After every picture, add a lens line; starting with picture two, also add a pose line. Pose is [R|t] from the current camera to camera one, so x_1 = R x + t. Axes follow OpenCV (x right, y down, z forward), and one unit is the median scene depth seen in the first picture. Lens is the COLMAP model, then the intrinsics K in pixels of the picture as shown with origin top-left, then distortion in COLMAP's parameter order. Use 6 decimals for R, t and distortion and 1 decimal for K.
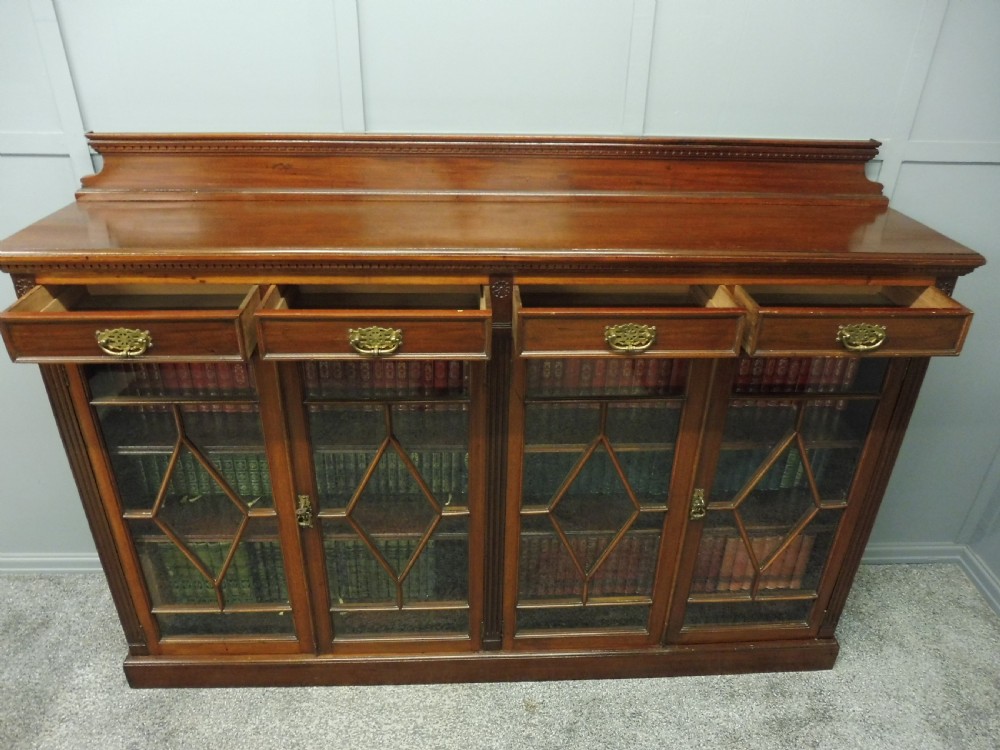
lens RADIAL K [[727.5, 0, 504.0], [0, 727.5, 383.5], [0, 0, 1]] dist [-0.060653, 0.028979]
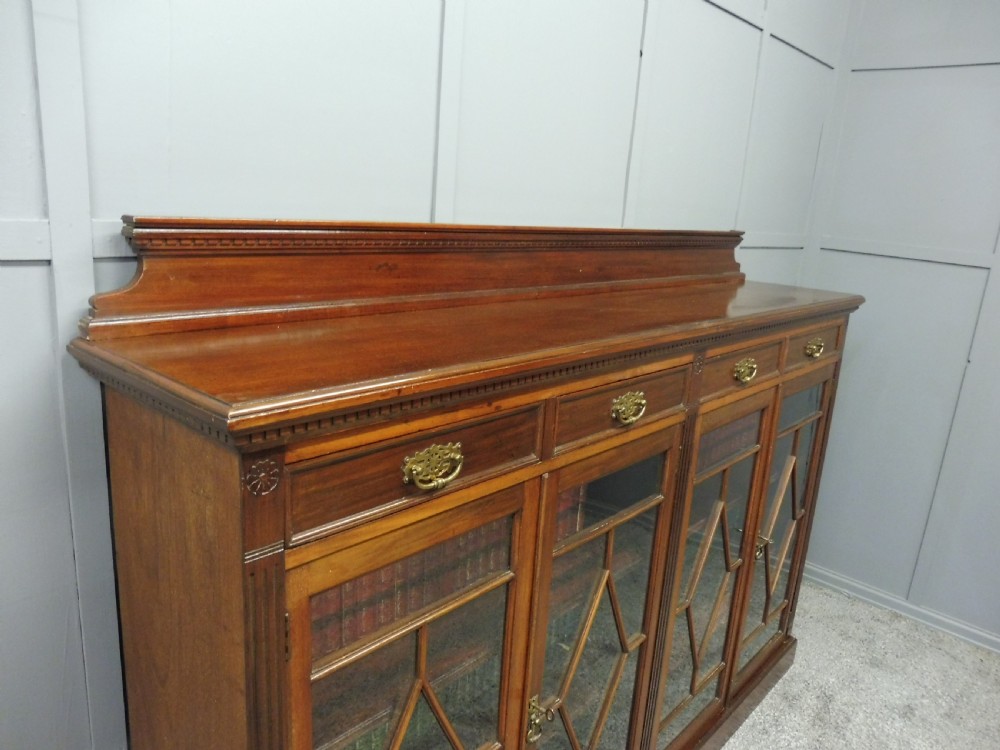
lens RADIAL K [[727.5, 0, 509.3], [0, 727.5, 376.6], [0, 0, 1]] dist [-0.060653, 0.028979]
pose [[0.697050, -0.147124, 0.701766, -0.673854], [0.299745, 0.948890, -0.098798, -0.074484], [-0.651364, 0.279218, 0.705523, 0.378408]]
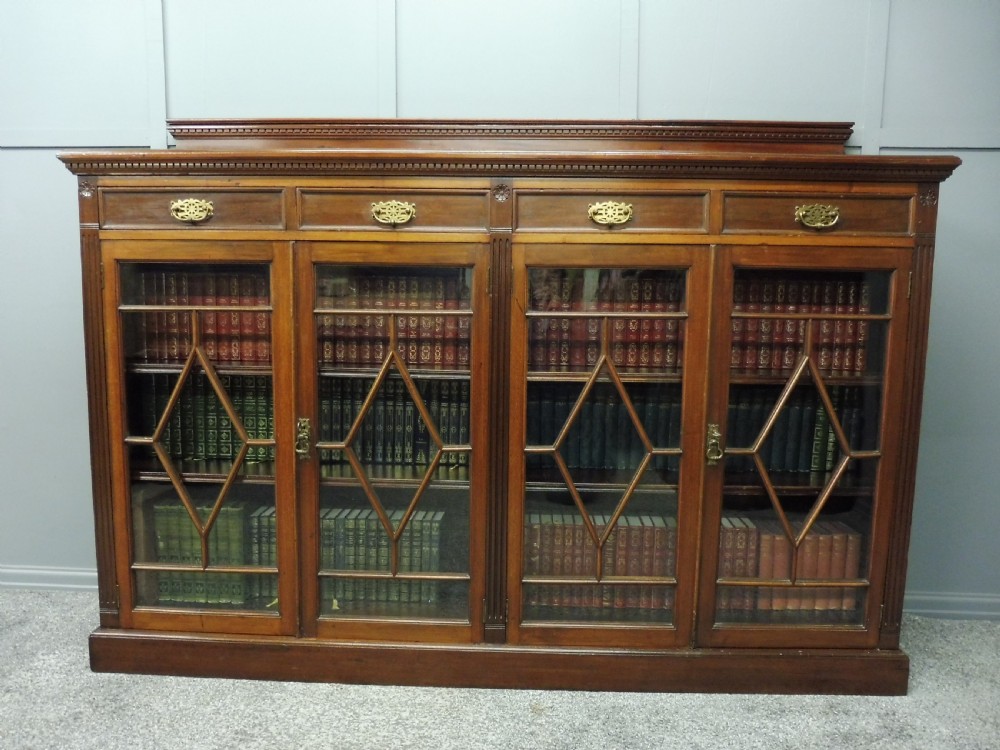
lens RADIAL K [[727.5, 0, 507.6], [0, 727.5, 383.8], [0, 0, 1]] dist [-0.060653, 0.028979]
pose [[0.996814, -0.000329, -0.079757, 0.071814], [-0.029647, 0.926809, -0.374360, 0.425092], [0.074043, 0.375532, 0.923847, 0.078850]]
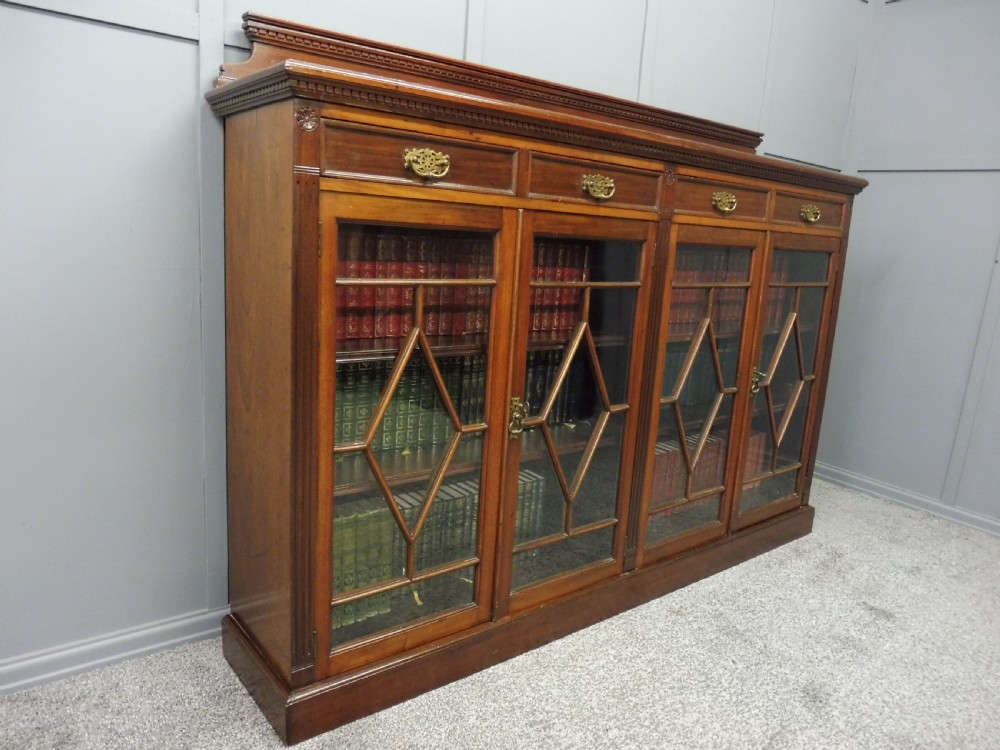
lens RADIAL K [[727.5, 0, 506.3], [0, 727.5, 378.5], [0, 0, 1]] dist [-0.060653, 0.028979]
pose [[0.808877, -0.090808, 0.580923, -0.750197], [0.244526, 0.950463, -0.191905, 0.278926], [-0.534720, 0.297278, 0.791012, 0.224454]]
